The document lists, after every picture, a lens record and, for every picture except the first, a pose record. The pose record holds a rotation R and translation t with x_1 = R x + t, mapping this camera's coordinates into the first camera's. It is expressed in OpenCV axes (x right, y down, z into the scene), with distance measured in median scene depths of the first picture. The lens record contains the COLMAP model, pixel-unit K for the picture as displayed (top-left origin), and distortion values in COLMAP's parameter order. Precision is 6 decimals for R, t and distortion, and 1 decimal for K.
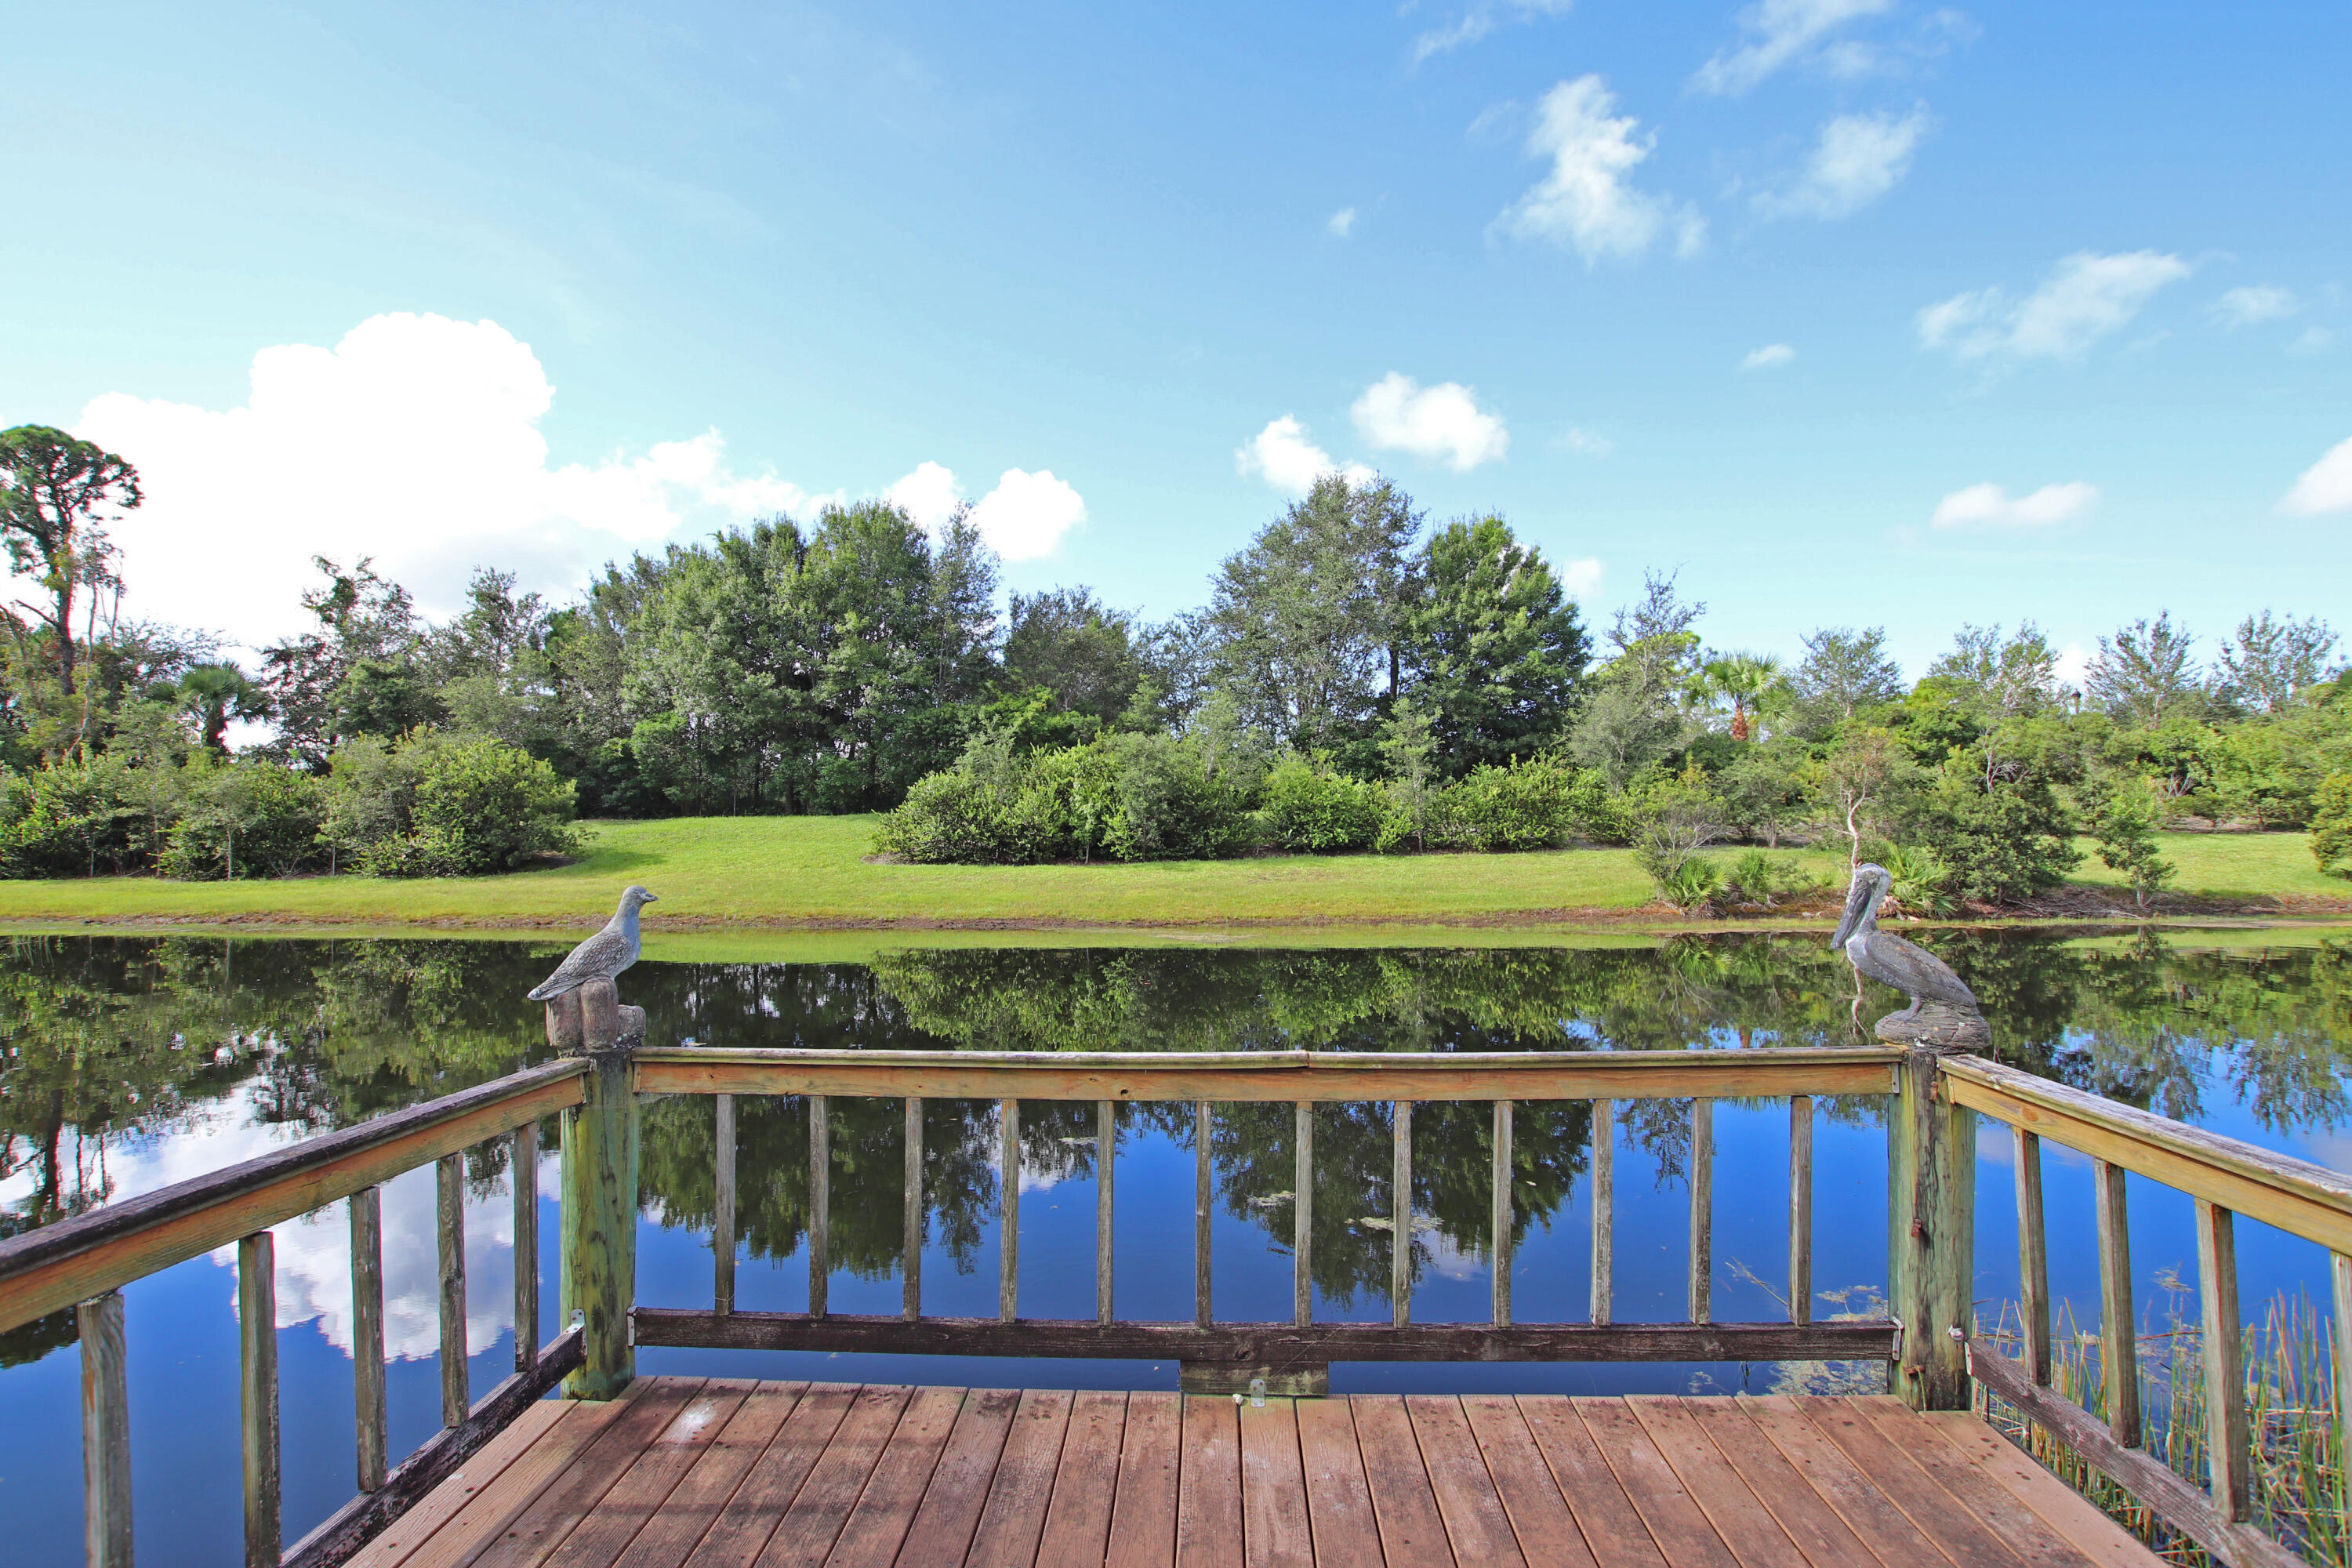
lens RADIAL K [[1101.3, 0, 1160.1], [0, 1101.3, 787.5], [0, 0, 1]] dist [-0.032474, 0.003779]
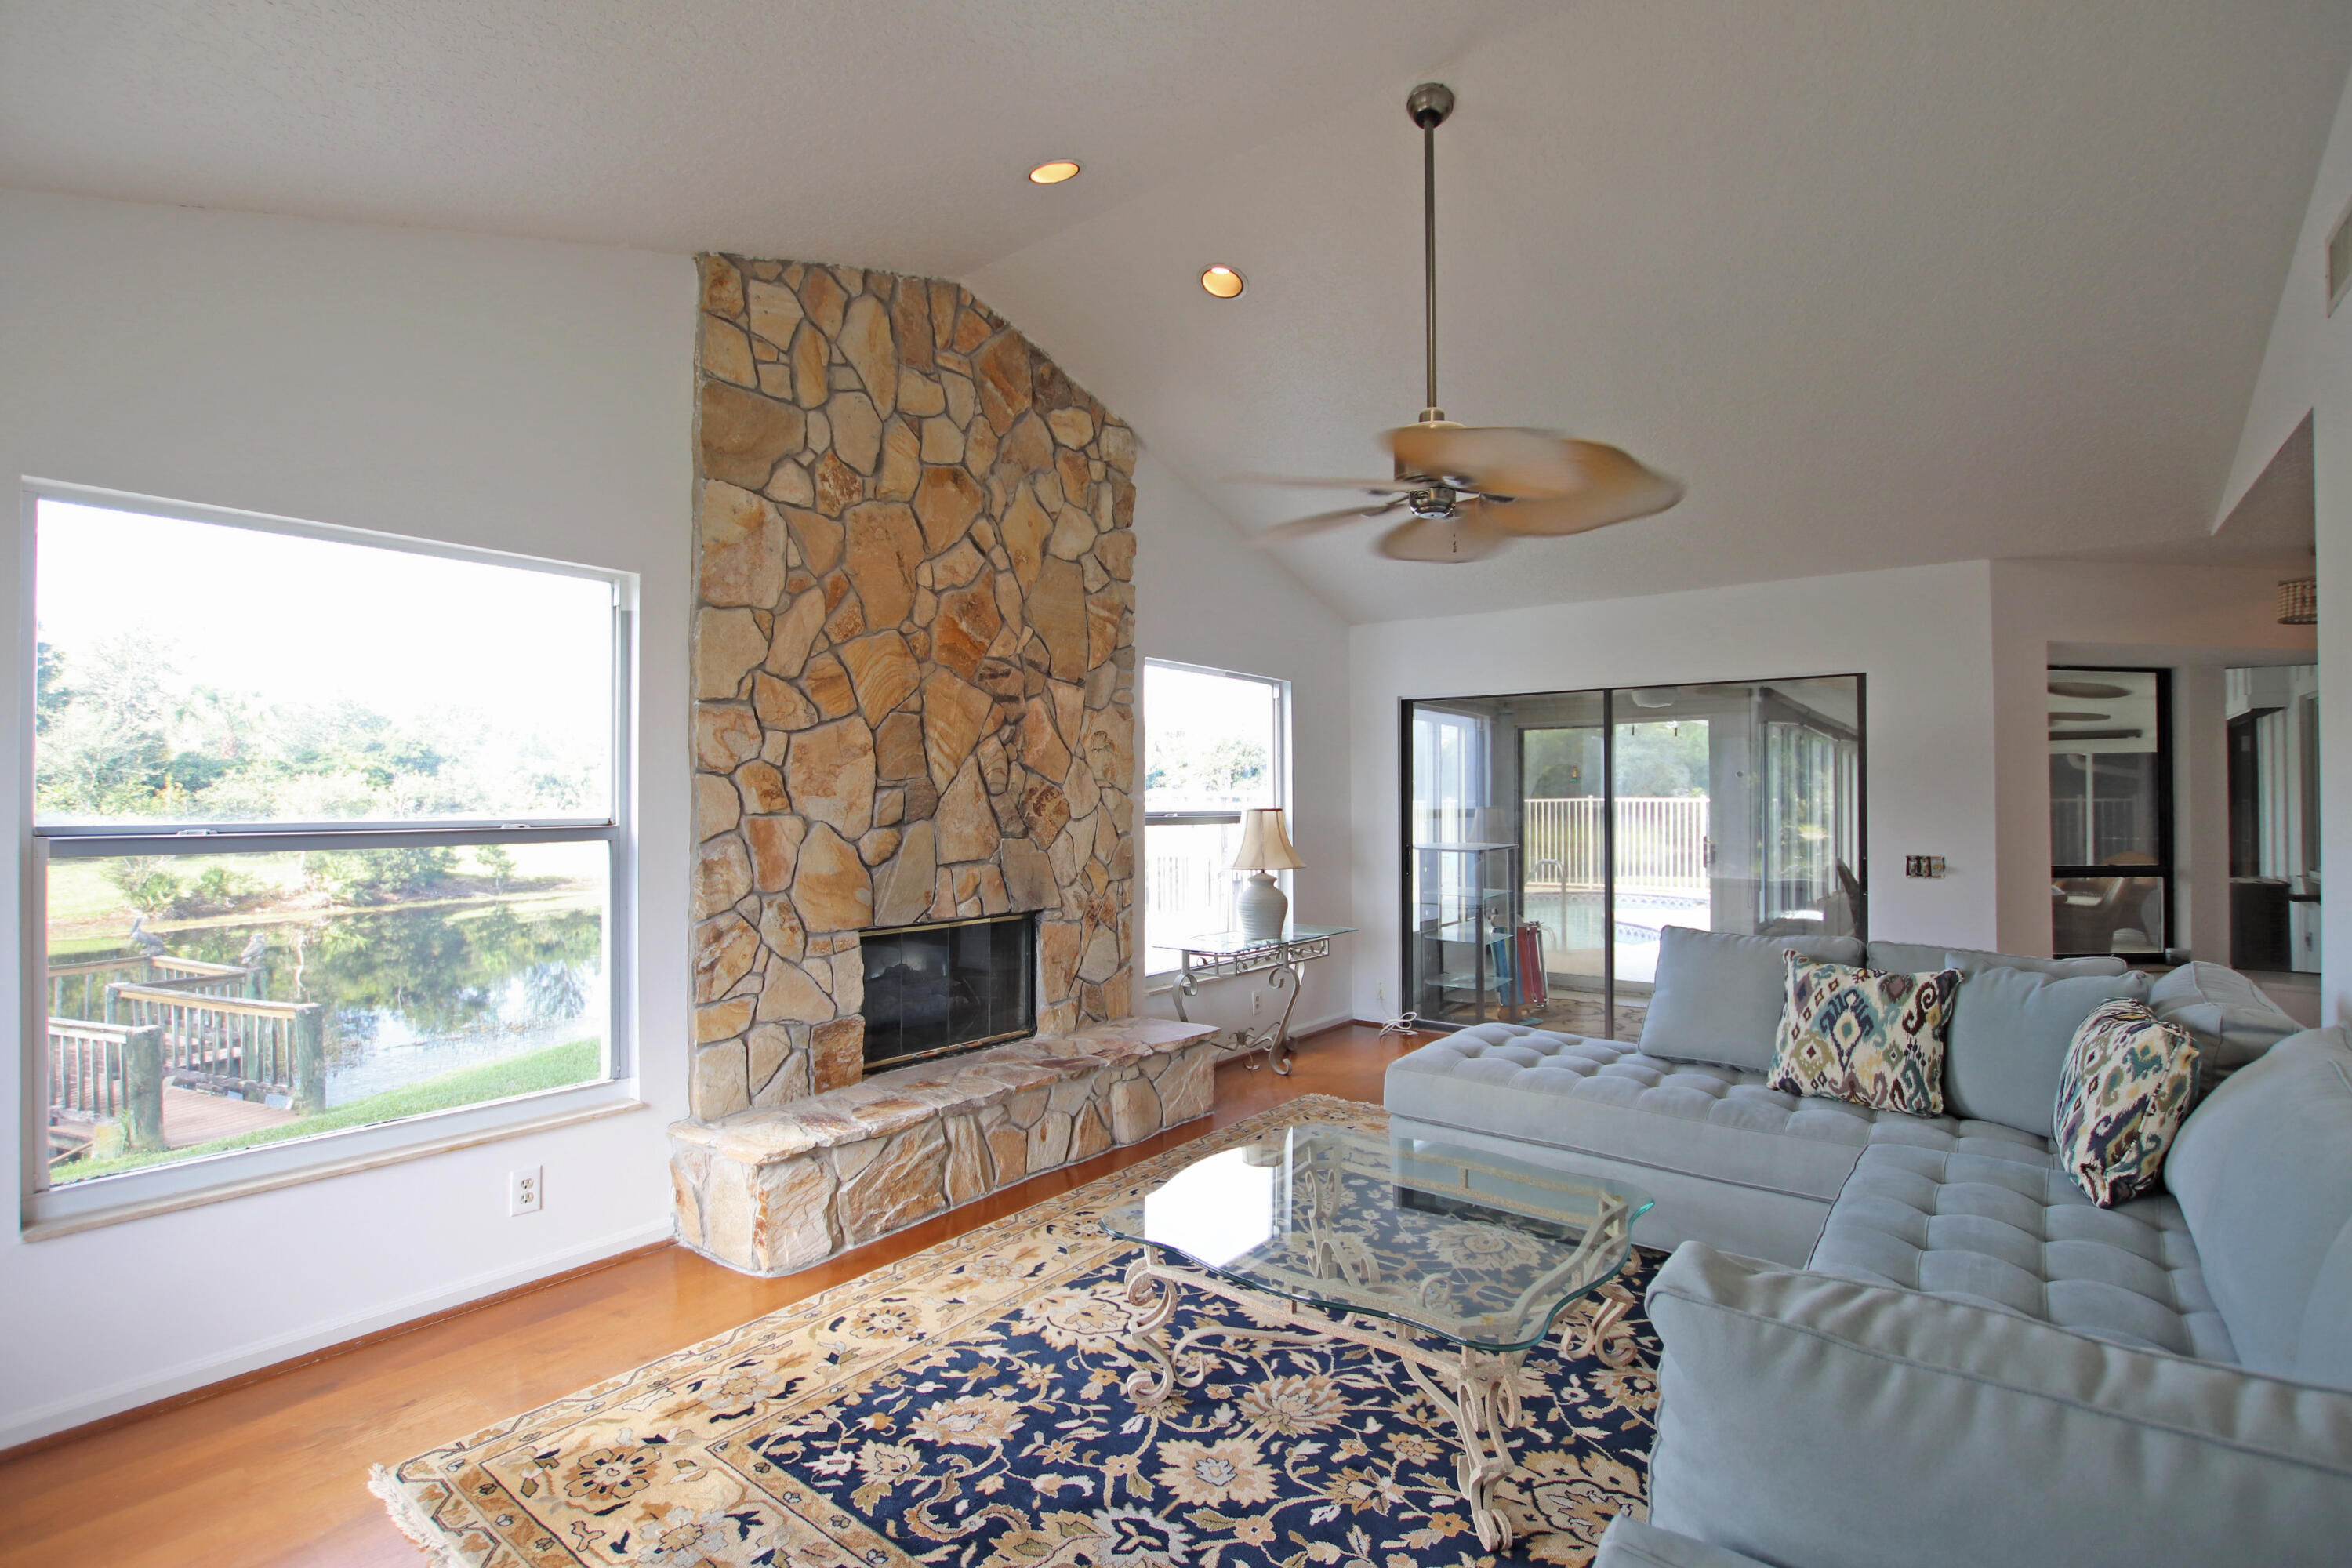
lens RADIAL K [[1101.3, 0, 1172.5], [0, 1101.3, 785.3], [0, 0, 1]] dist [-0.032474, 0.003779]
pose [[0.378107, 0.016517, 0.925615, -0.149118], [-0.033696, 0.999424, -0.004069, -0.048550], [-0.925149, -0.029651, 0.378445, -0.374975]]
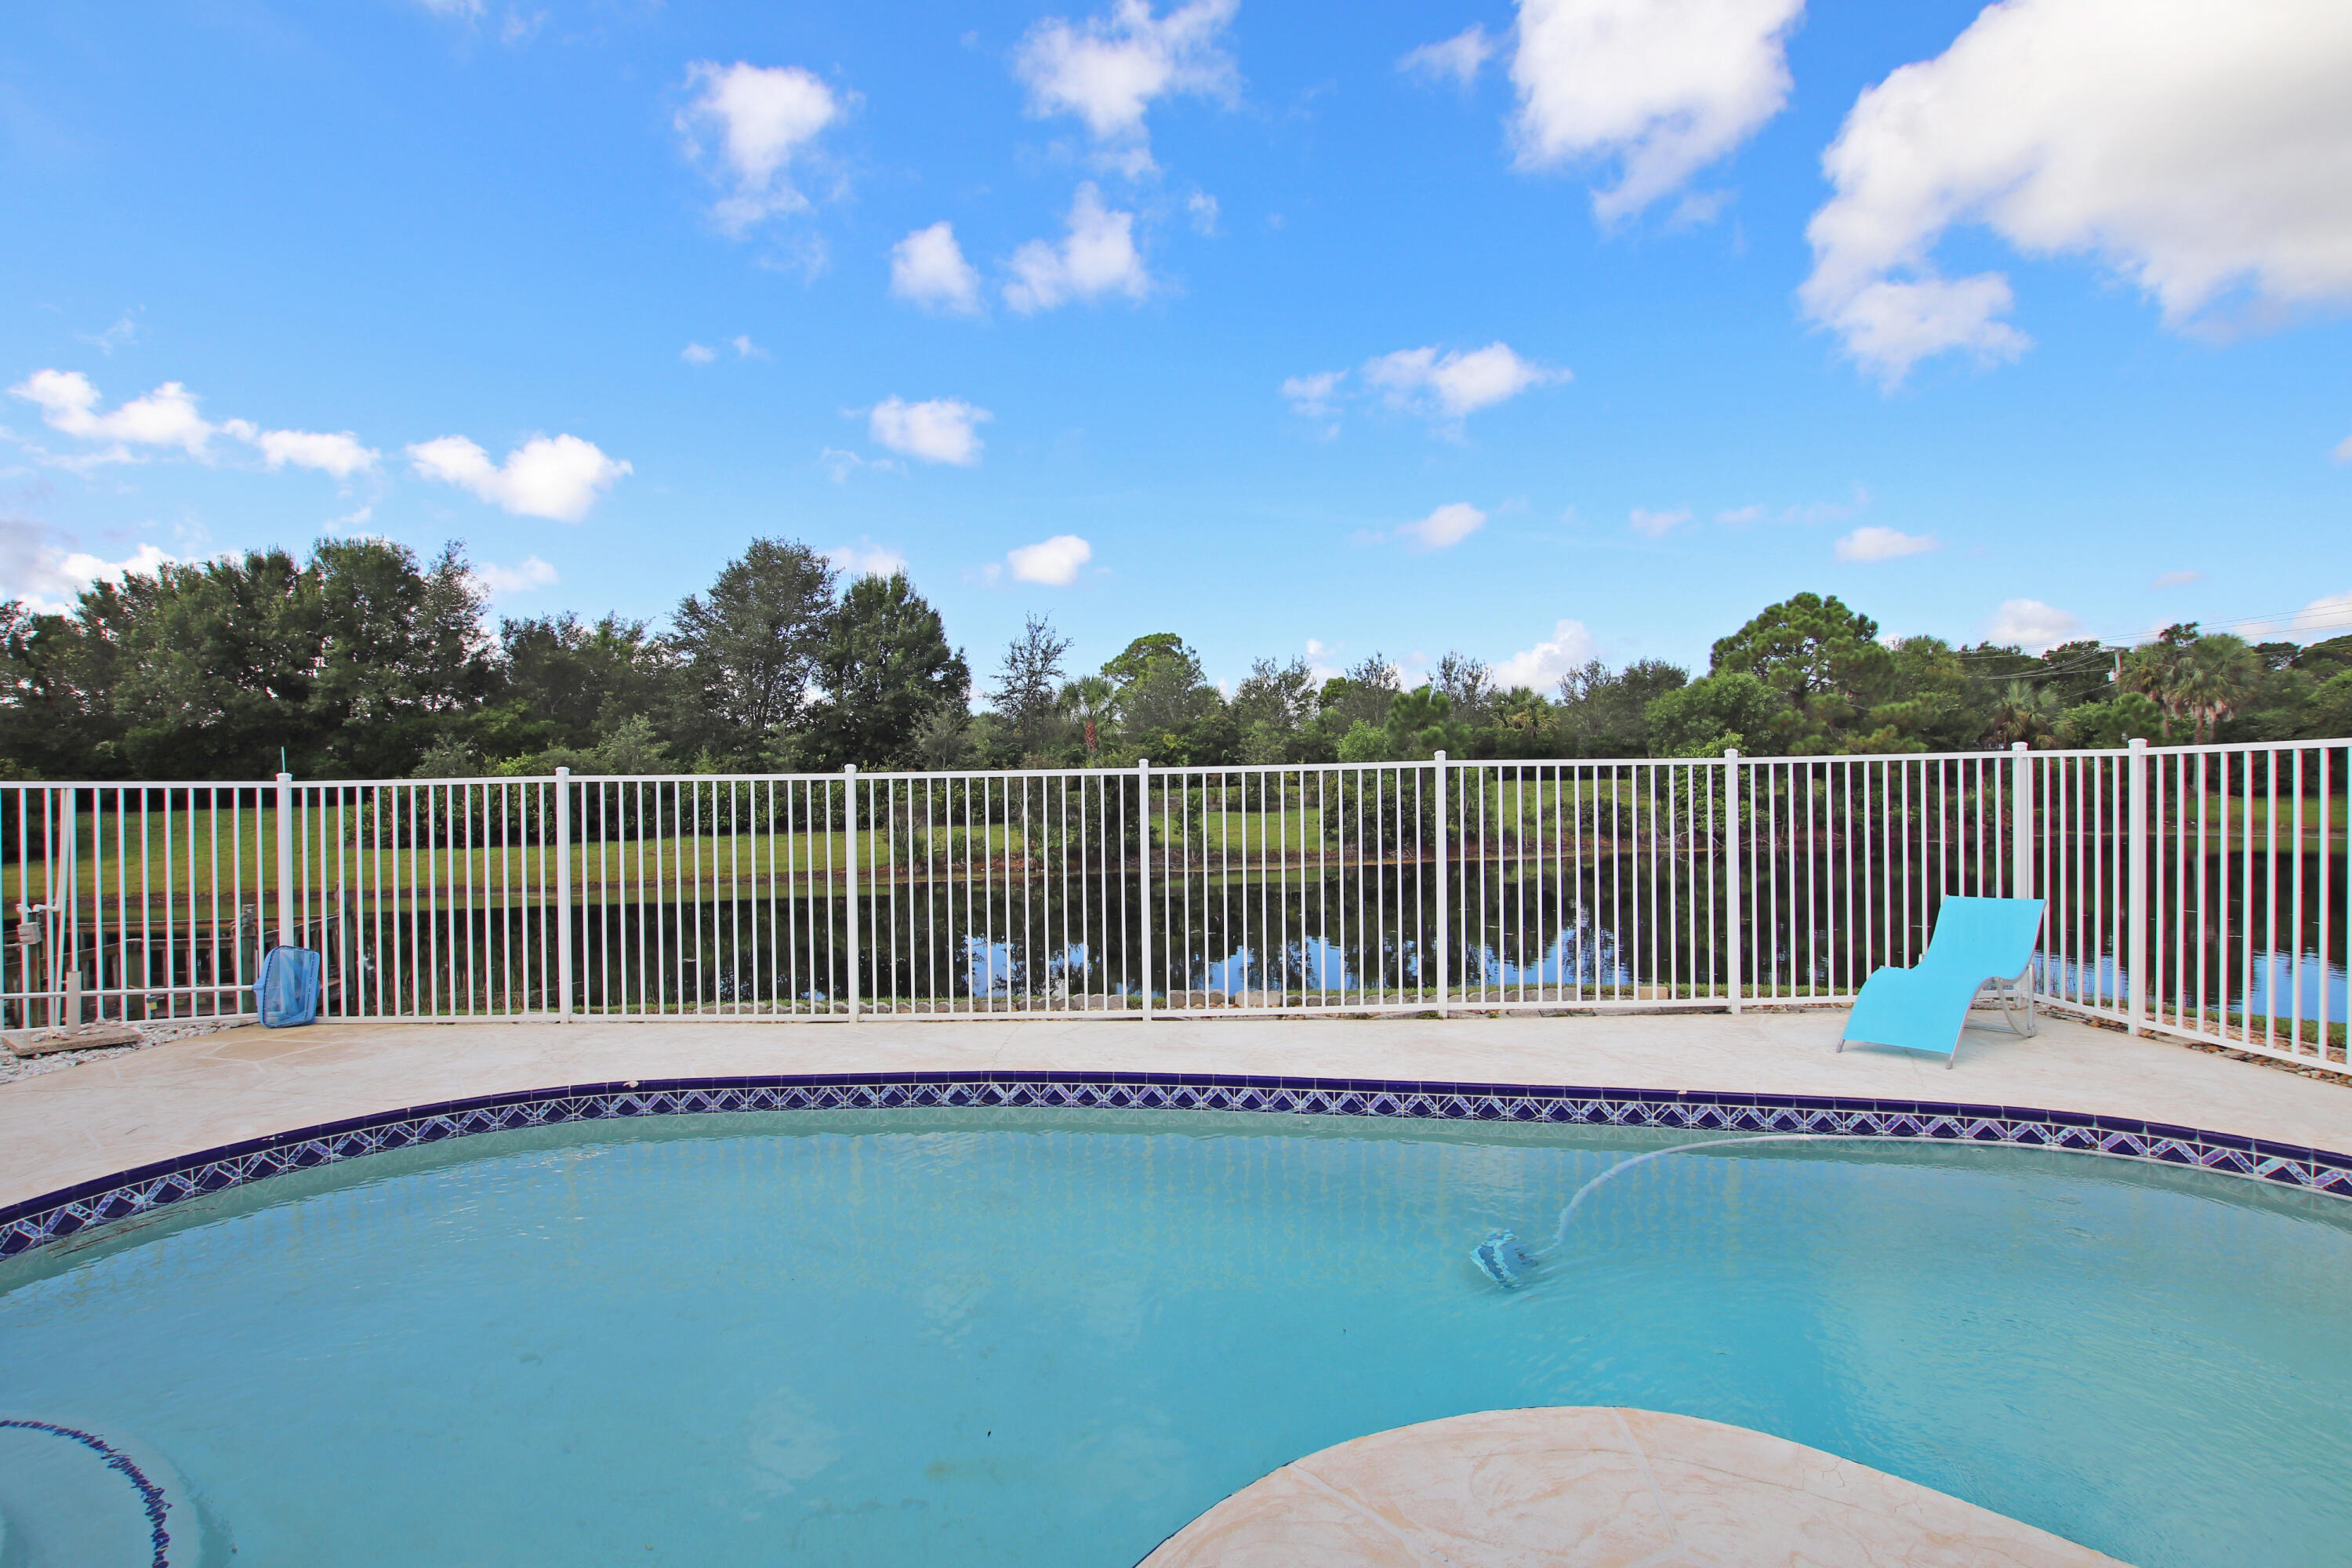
lens RADIAL K [[1101.3, 0, 1168.6], [0, 1101.3, 778.4], [0, 0, 1]] dist [-0.032474, 0.003779]
pose [[0.955055, -0.007549, 0.296332, 0.247663], [-0.002440, 0.999442, 0.033324, -0.049645], [-0.296418, -0.032550, 0.954503, -0.426767]]
